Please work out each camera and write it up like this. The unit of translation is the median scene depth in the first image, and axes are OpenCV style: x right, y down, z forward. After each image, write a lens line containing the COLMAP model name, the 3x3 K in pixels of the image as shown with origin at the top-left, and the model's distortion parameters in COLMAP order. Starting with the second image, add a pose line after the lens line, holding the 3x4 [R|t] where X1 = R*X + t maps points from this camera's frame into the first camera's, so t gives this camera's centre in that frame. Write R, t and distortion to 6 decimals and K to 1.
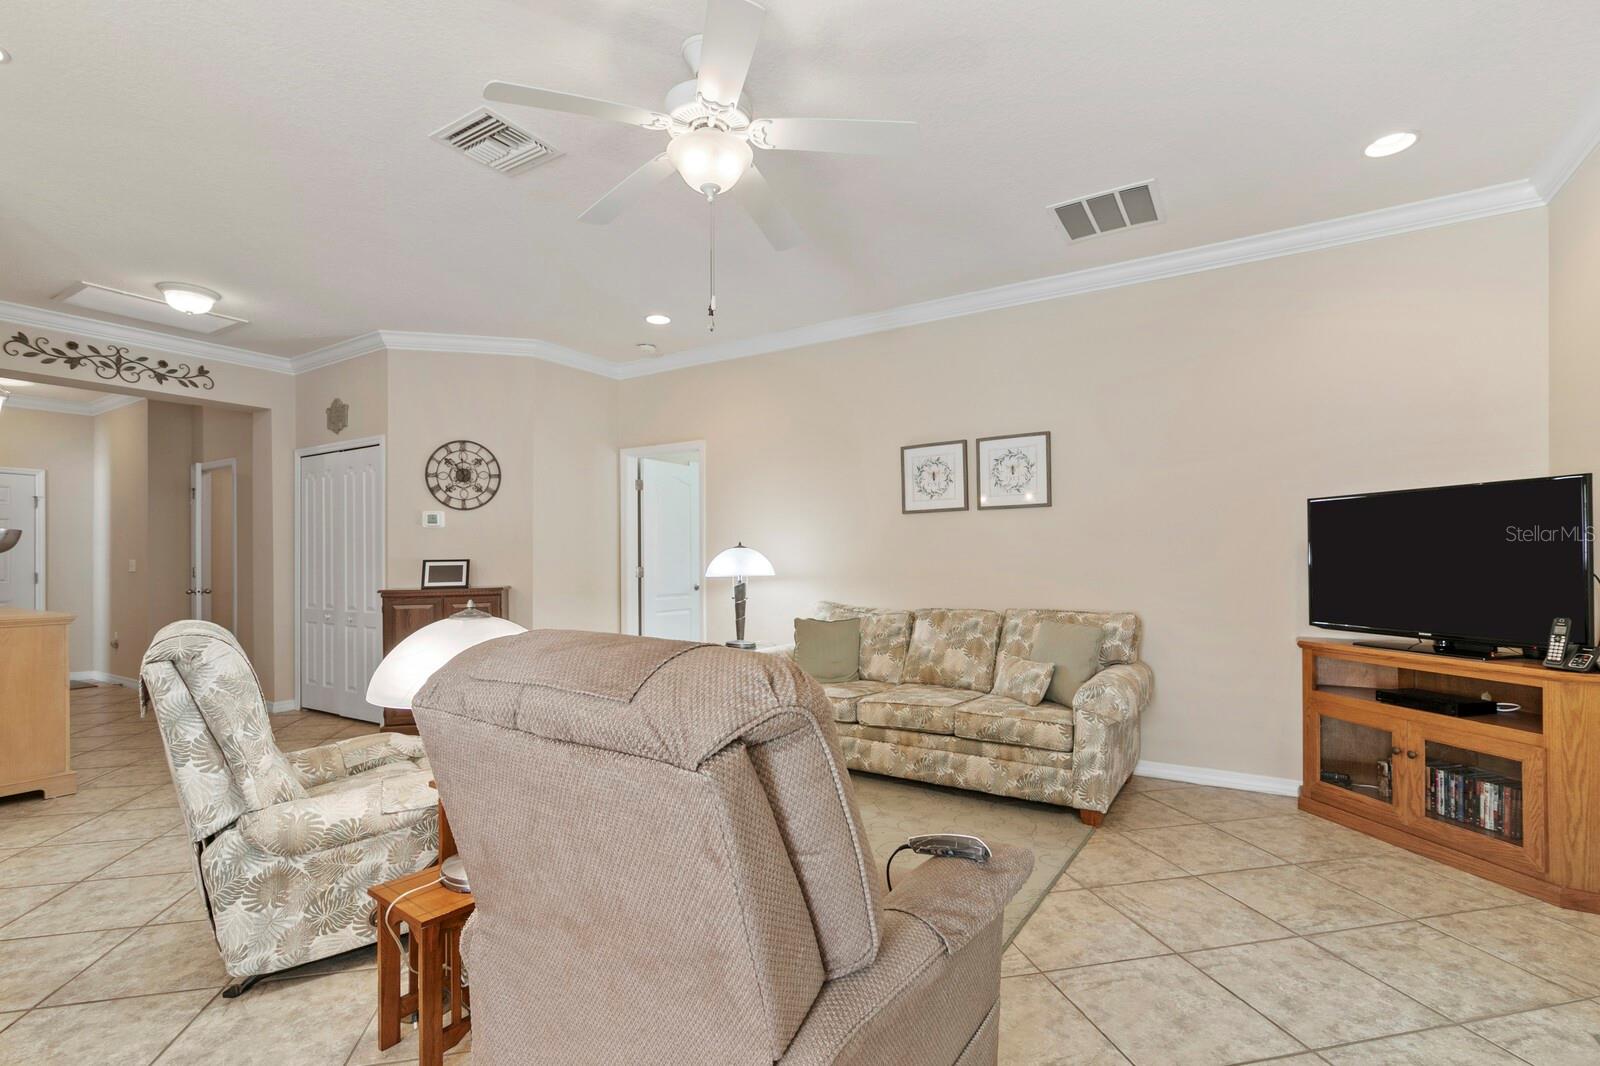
lens RADIAL K [[739.9, 0, 803.4], [0, 739.9, 555.1], [0, 0, 1]] dist [0.002153, -0.001884]
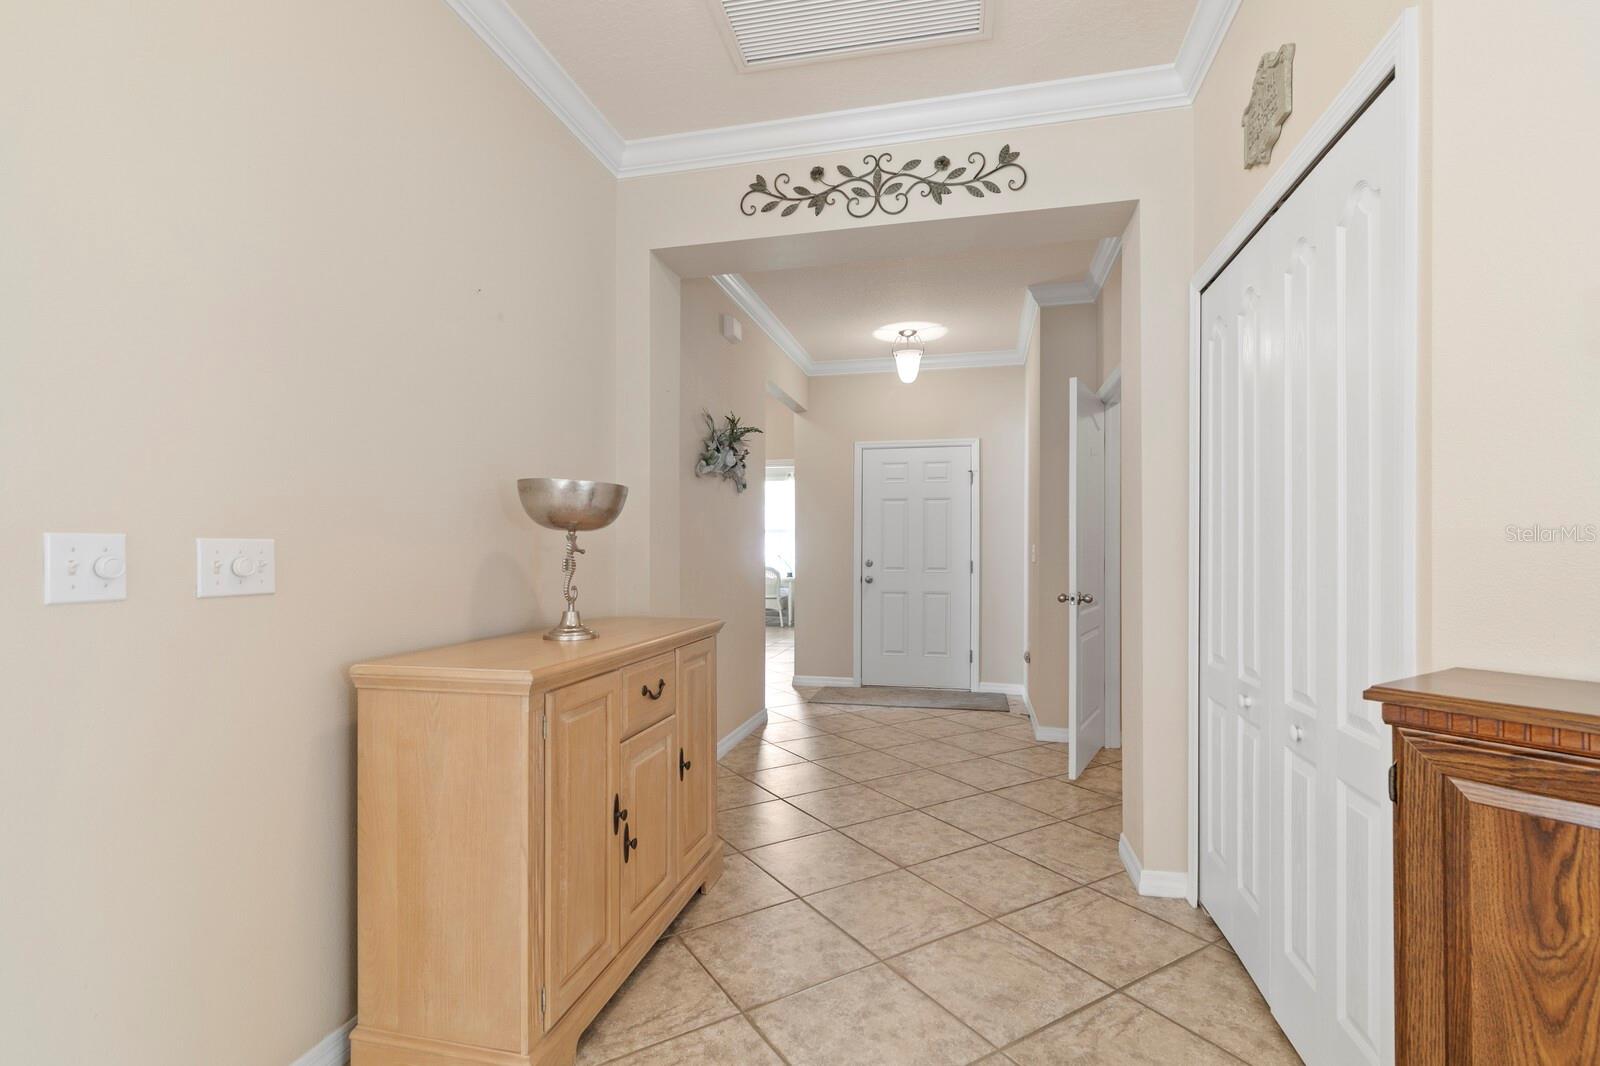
lens RADIAL K [[739.9, 0, 807.4], [0, 739.9, 556.6], [0, 0, 1]] dist [0.002153, -0.001884]
pose [[0.331375, 0.012859, -0.943412, -0.419824], [0.005284, 0.999866, 0.015484, 0.007228], [0.943484, -0.010116, 0.331262, 0.761265]]
